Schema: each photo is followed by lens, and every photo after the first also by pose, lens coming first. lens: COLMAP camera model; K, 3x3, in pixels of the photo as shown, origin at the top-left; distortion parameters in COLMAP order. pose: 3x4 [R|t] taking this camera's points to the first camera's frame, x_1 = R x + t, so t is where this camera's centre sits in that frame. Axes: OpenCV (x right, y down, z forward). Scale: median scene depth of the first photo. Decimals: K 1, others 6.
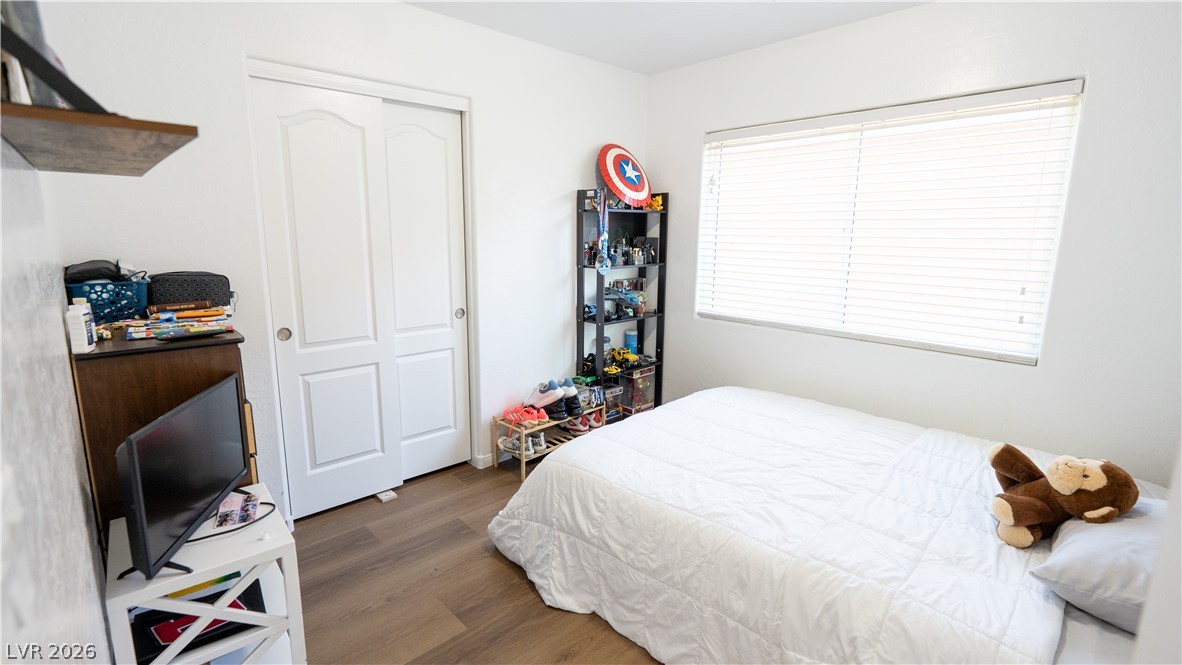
lens RADIAL K [[526.7, 0, 584.8], [0, 526.7, 327.5], [0, 0, 1]] dist [-0.010579, 0.001484]
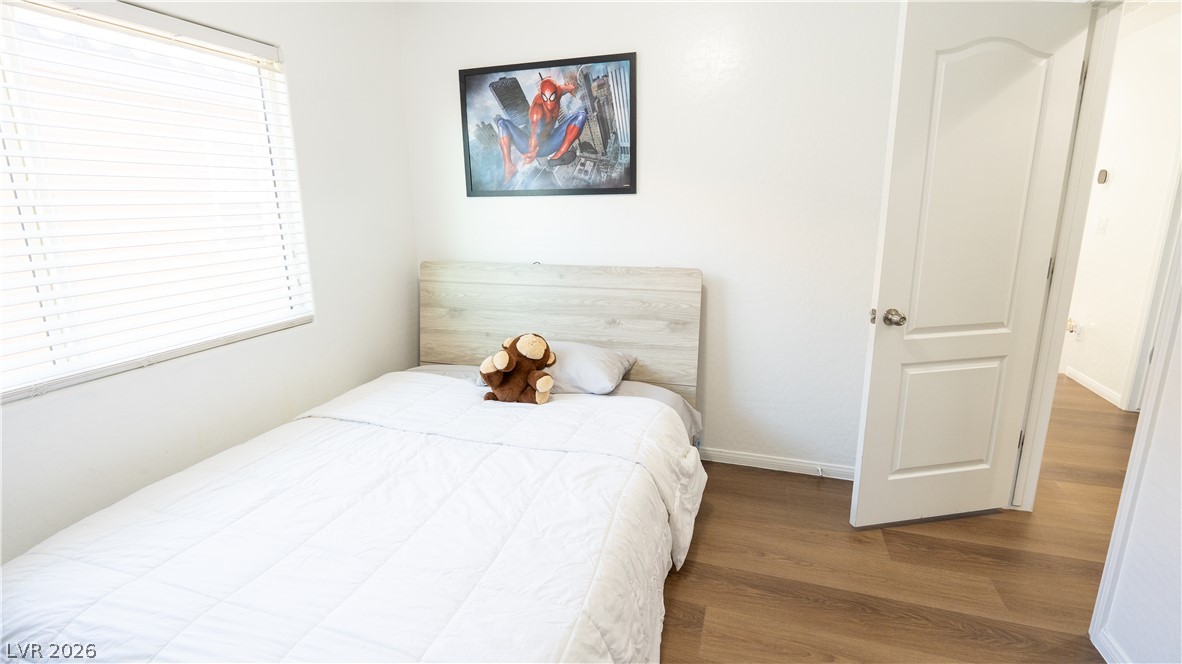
lens RADIAL K [[526.7, 0, 584.8], [0, 526.7, 327.0], [0, 0, 1]] dist [-0.010579, 0.001484]
pose [[-0.465589, -0.191809, 0.863966, -0.330299], [0.171070, 0.938314, 0.300504, -0.149271], [-0.868310, 0.287710, -0.404056, 0.971049]]
